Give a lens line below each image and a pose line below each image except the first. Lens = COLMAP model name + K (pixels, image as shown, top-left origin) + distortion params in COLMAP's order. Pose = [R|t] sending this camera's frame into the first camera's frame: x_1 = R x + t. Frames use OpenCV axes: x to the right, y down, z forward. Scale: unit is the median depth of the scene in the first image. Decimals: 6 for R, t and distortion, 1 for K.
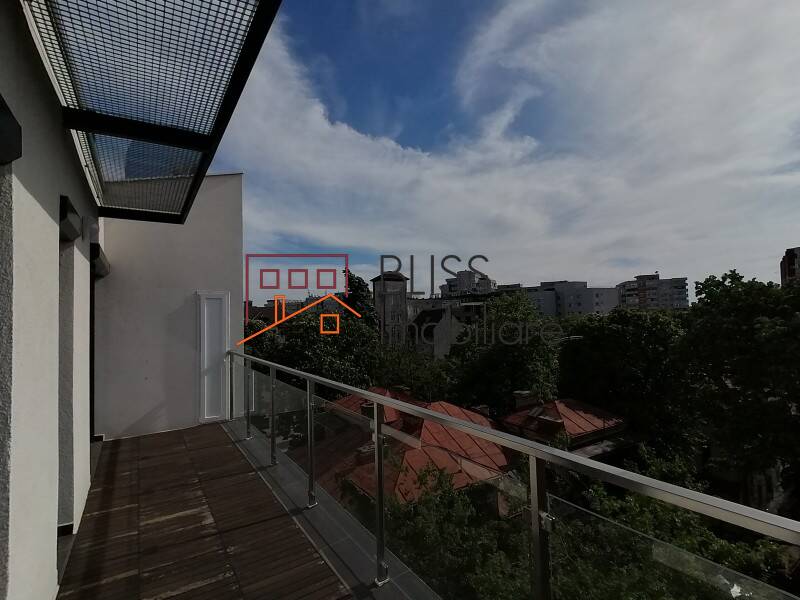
lens RADIAL K [[397.6, 0, 393.8], [0, 397.6, 305.4], [0, 0, 1]] dist [0.027739, -0.010434]
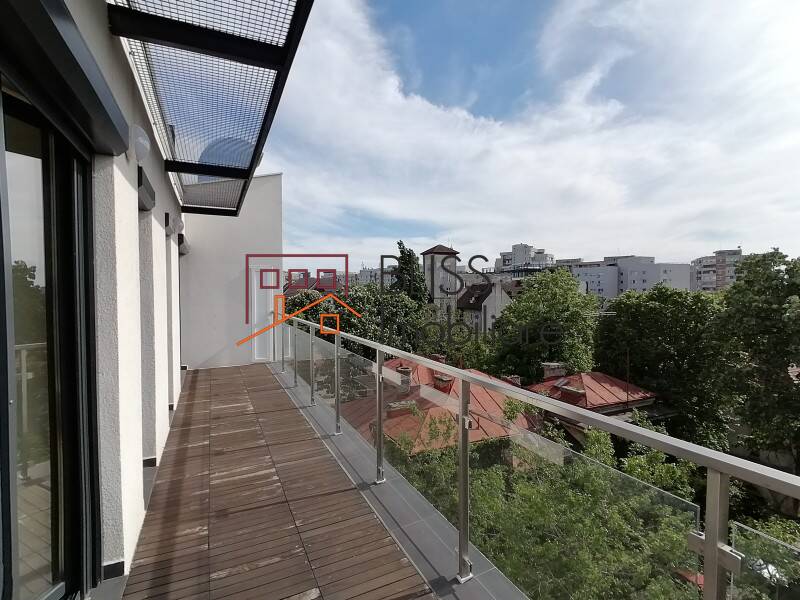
lens RADIAL K [[397.6, 0, 400.7], [0, 397.6, 305.7], [0, 0, 1]] dist [0.027739, -0.010434]
pose [[0.992271, 0.026029, -0.121327, 0.059911], [-0.017740, 0.997466, 0.068903, -0.000609], [0.122813, -0.066218, 0.990218, -0.090957]]
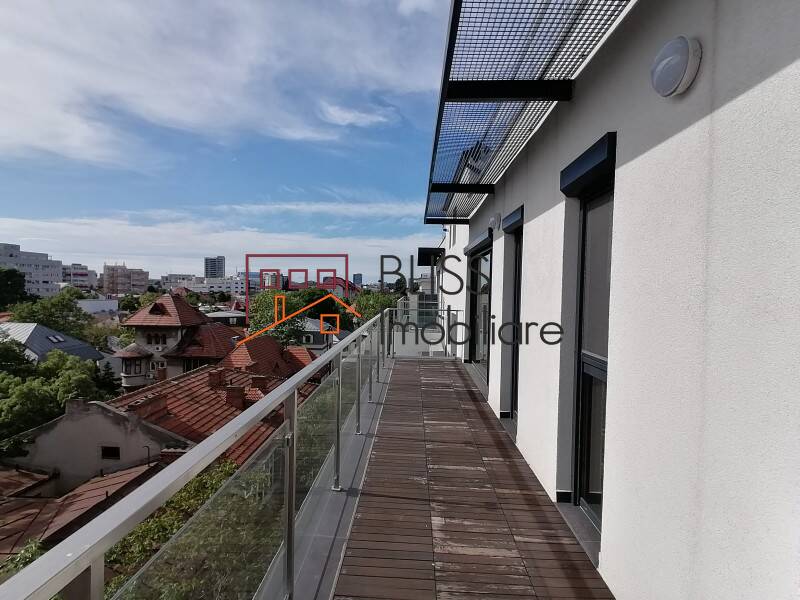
lens RADIAL K [[397.6, 0, 399.8], [0, 397.6, 297.3], [0, 0, 1]] dist [0.027739, -0.010434]
pose [[-0.824342, -0.003510, 0.566082, -0.157696], [-0.015916, 0.999729, -0.016978, 0.016193], [-0.565869, -0.023005, -0.824174, 0.316929]]
